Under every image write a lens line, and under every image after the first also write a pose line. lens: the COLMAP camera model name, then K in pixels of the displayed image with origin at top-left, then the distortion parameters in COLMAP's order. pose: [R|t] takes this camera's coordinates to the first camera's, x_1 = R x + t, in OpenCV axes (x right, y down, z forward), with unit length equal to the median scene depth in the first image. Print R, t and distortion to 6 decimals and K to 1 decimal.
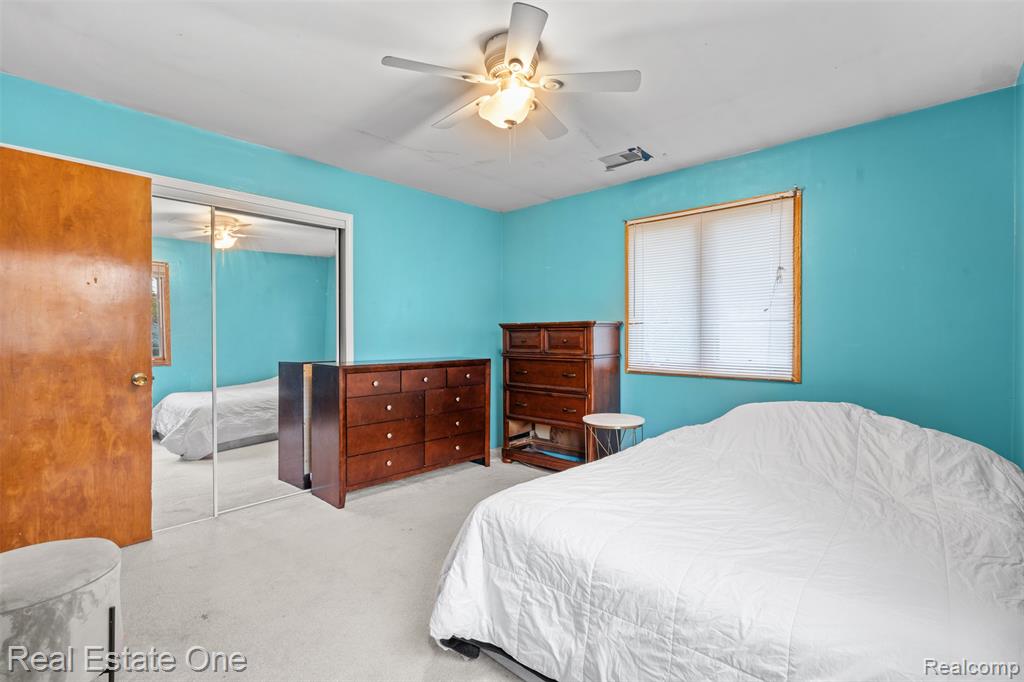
lens RADIAL K [[466.1, 0, 511.4], [0, 466.1, 341.2], [0, 0, 1]] dist [-0.001263, 0.001406]
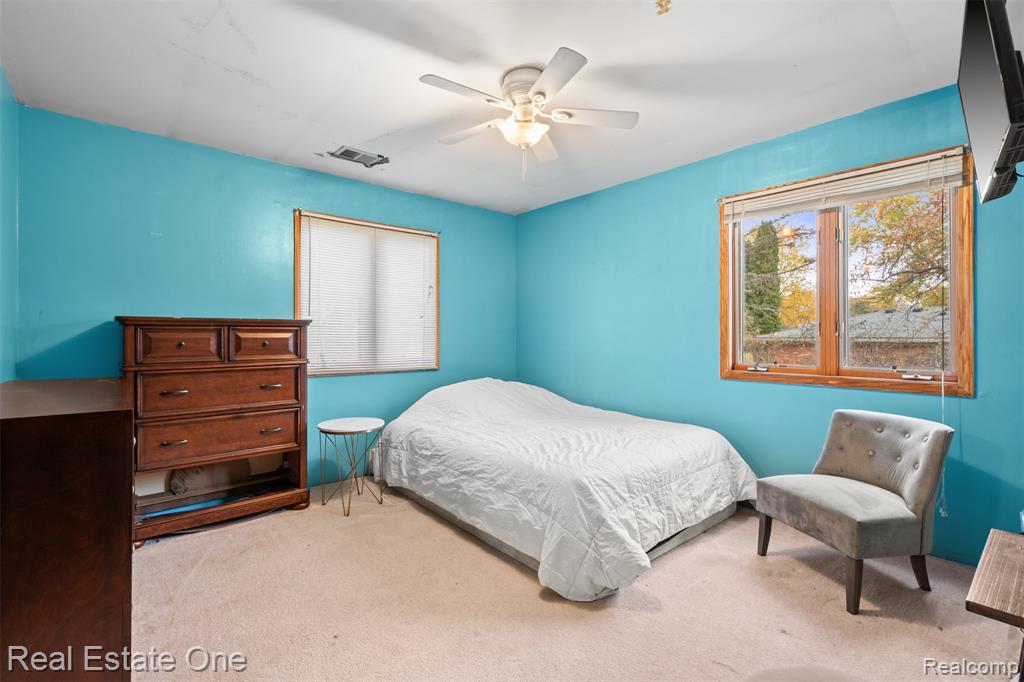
lens RADIAL K [[466.1, 0, 510.6], [0, 466.1, 335.9], [0, 0, 1]] dist [-0.001263, 0.001406]
pose [[0.110307, -0.000440, 0.993897, -0.675436], [0.012013, 0.999927, -0.000891, -0.007990], [-0.993825, 0.012038, 0.110304, 0.553979]]
